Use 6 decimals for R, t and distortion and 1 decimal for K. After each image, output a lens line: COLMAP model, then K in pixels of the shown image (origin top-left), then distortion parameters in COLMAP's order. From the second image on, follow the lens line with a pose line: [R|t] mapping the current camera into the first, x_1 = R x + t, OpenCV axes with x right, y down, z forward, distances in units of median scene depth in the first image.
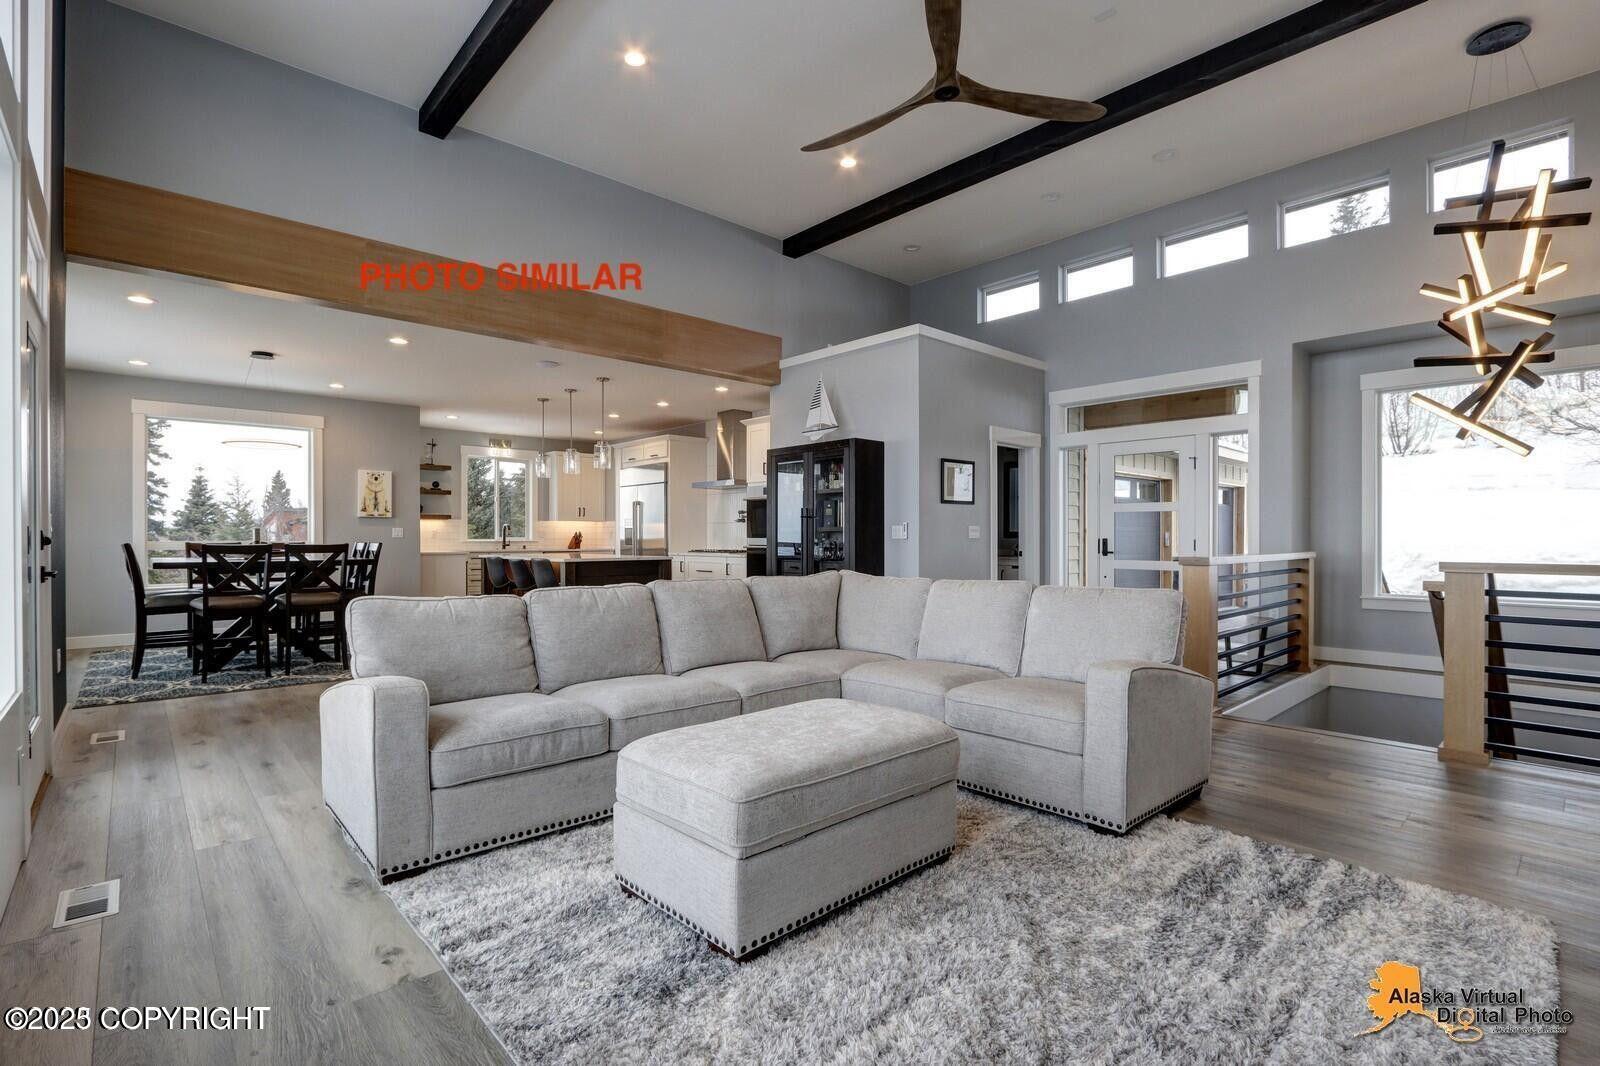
lens RADIAL K [[749.8, 0, 803.3], [0, 749.8, 537.4], [0, 0, 1]] dist [-0.013009, 0.000534]
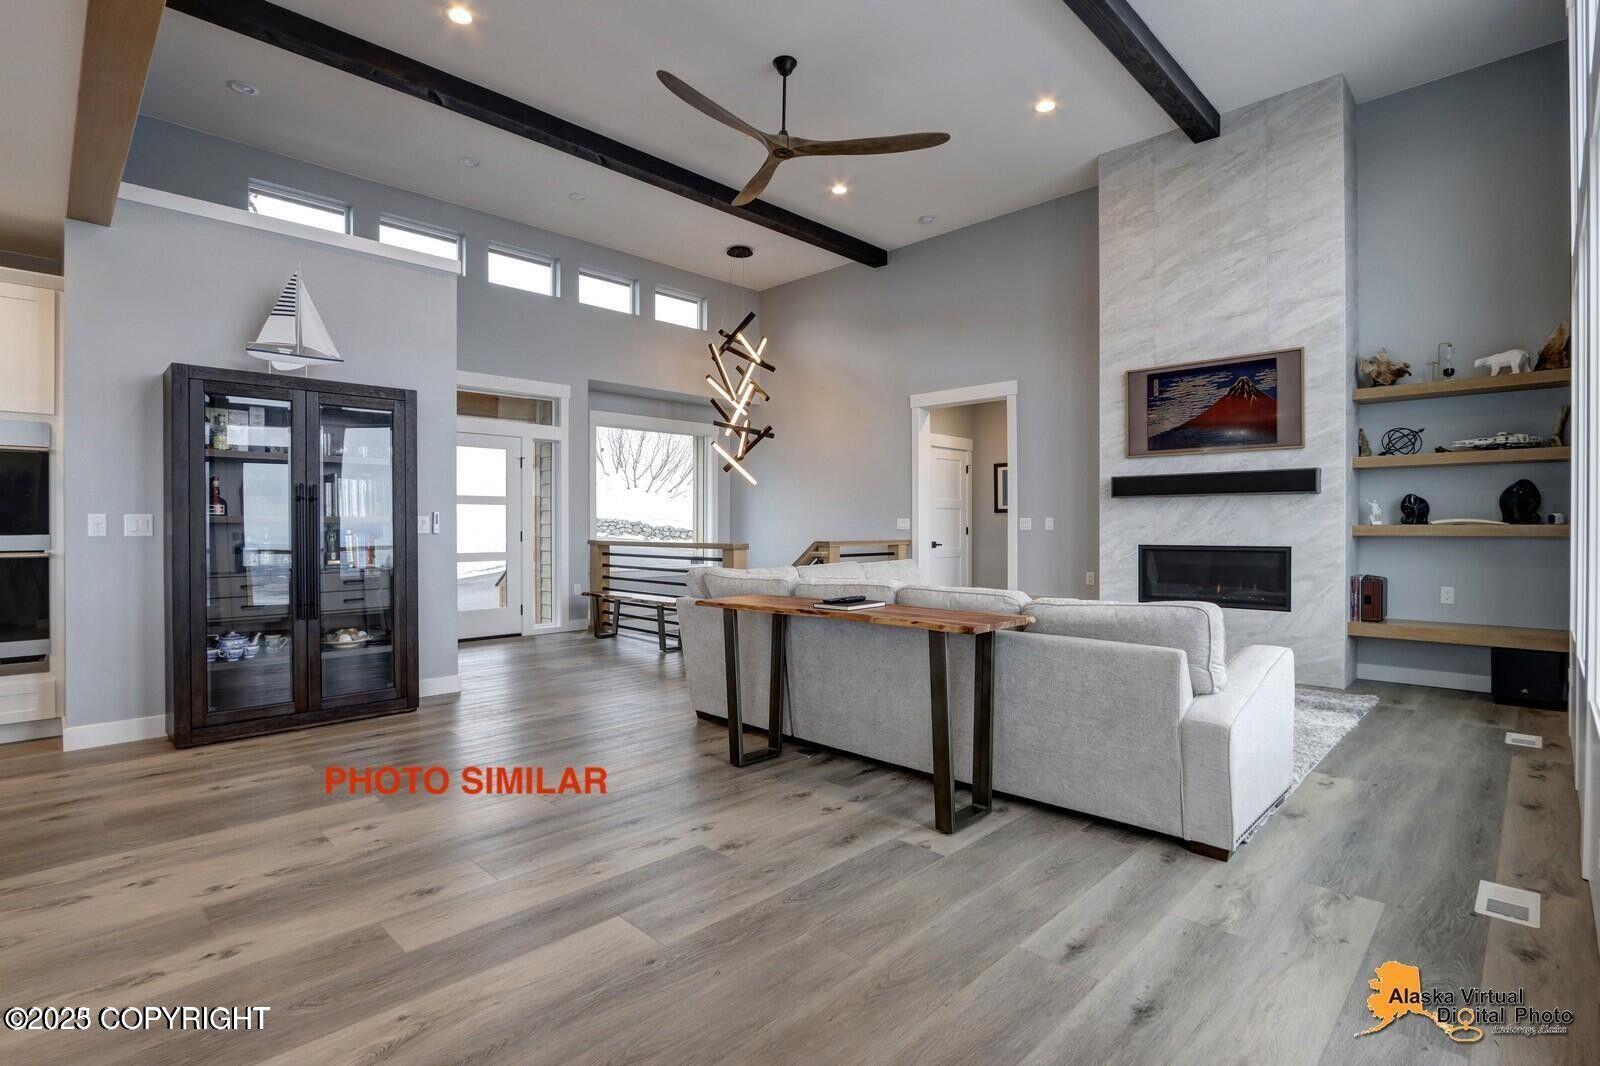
lens RADIAL K [[752.0, 0, 800.0], [0, 752.0, 533.0], [0, 0, 1]] dist [-0.016532, -0.000173]
pose [[-0.046744, -0.011929, 0.998836, -0.422179], [0.002820, 0.999923, 0.012074, -0.004413], [-0.998903, 0.003381, -0.046707, 0.441674]]
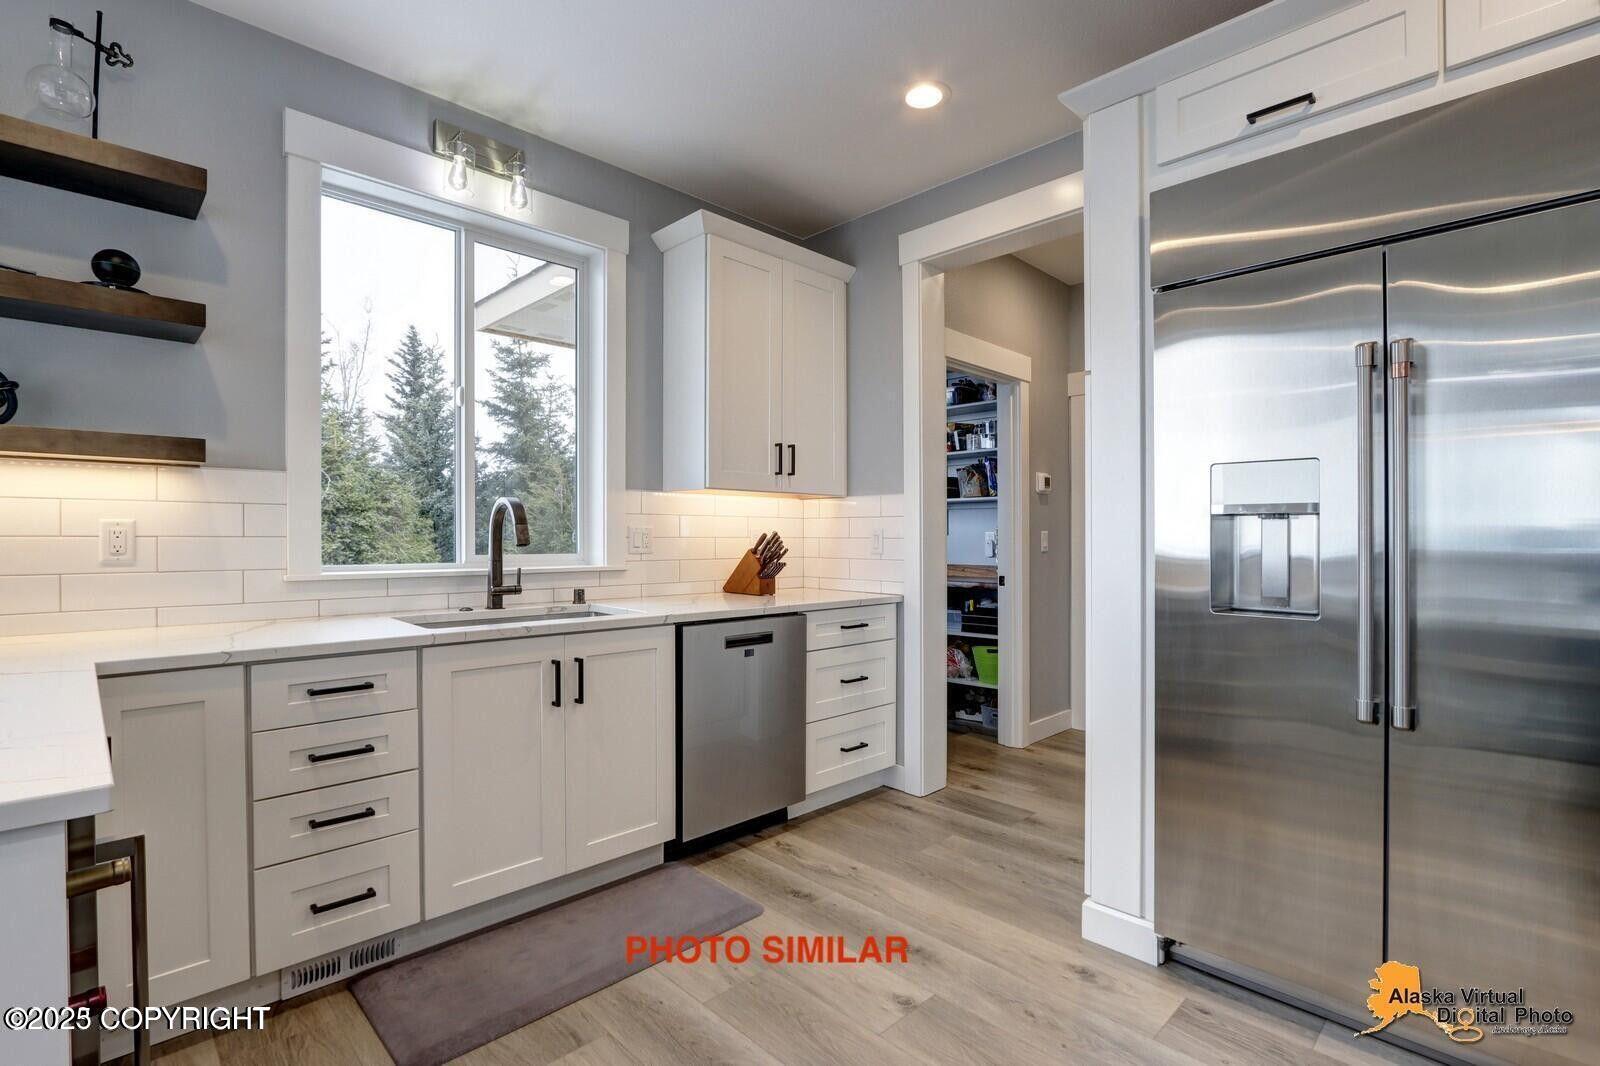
lens RADIAL K [[749.8, 0, 803.3], [0, 749.8, 537.4], [0, 0, 1]] dist [-0.013009, 0.000534]
pose [[0.999413, 0.004160, 0.033999, -0.364367], [-0.004217, 0.999990, 0.001600, -0.007944], [-0.033992, -0.001743, 0.999421, 0.891629]]
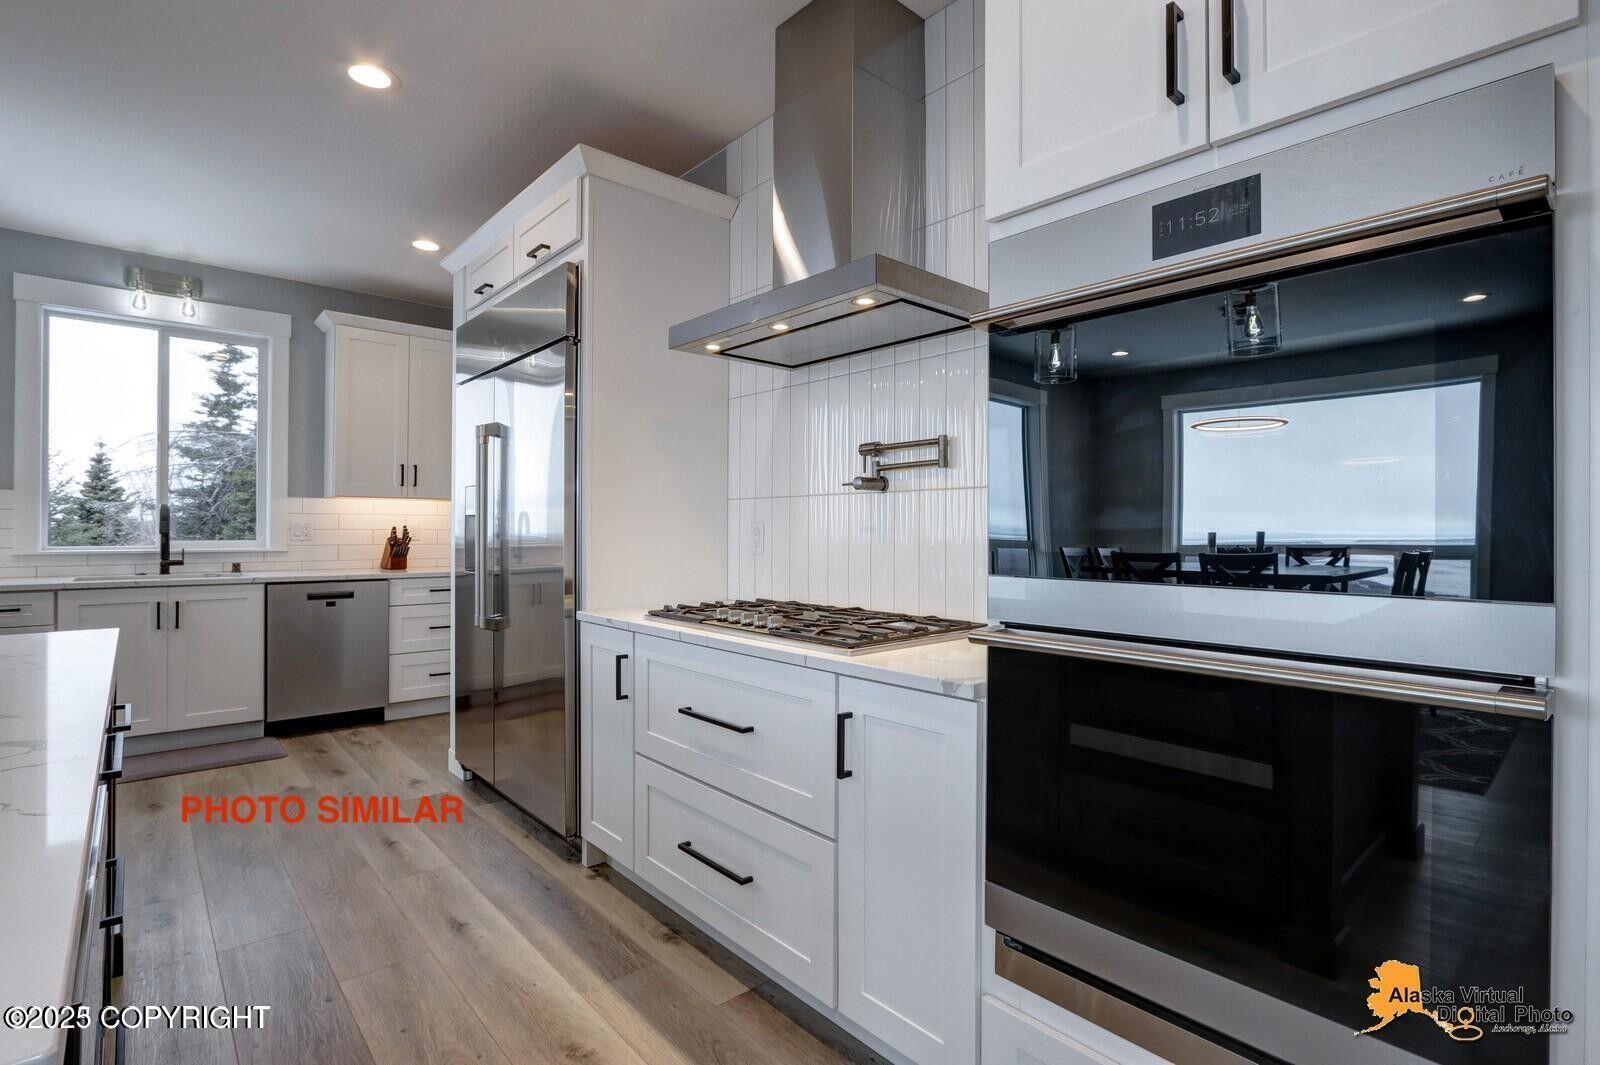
lens RADIAL K [[772.3, 0, 825.7], [0, 772.3, 526.1], [0, 0, 1]] dist [-0.016532, 0.000288]
pose [[0.999983, 0.003315, -0.004815, -0.094126], [-0.003344, 0.999976, -0.006027, -0.007406], [0.004795, 0.006043, 0.999970, 0.736472]]
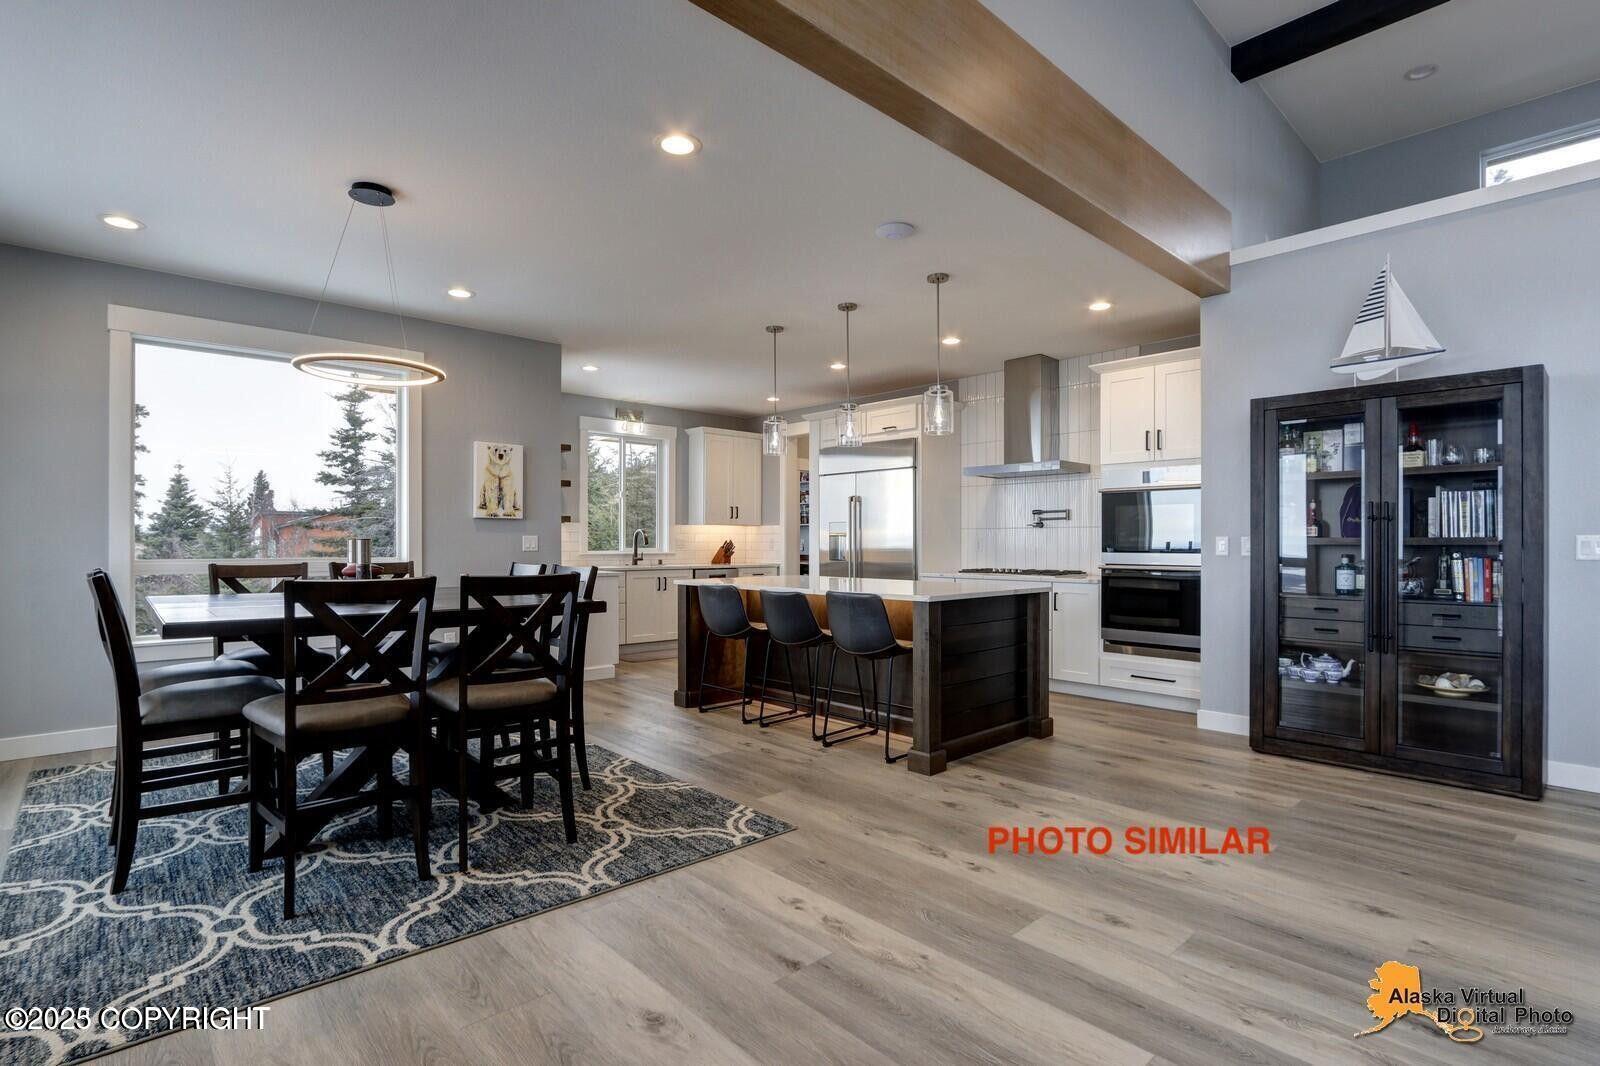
lens RADIAL K [[775.9, 0, 799.9], [0, 775.9, 542.9], [0, 0, 1]] dist [-0.012596, -0.000358]
pose [[0.999996, 0.001658, 0.002154, -0.286142], [-0.001658, 0.999999, -0.000220, -0.006189], [-0.002155, 0.000216, 0.999998, 0.312741]]
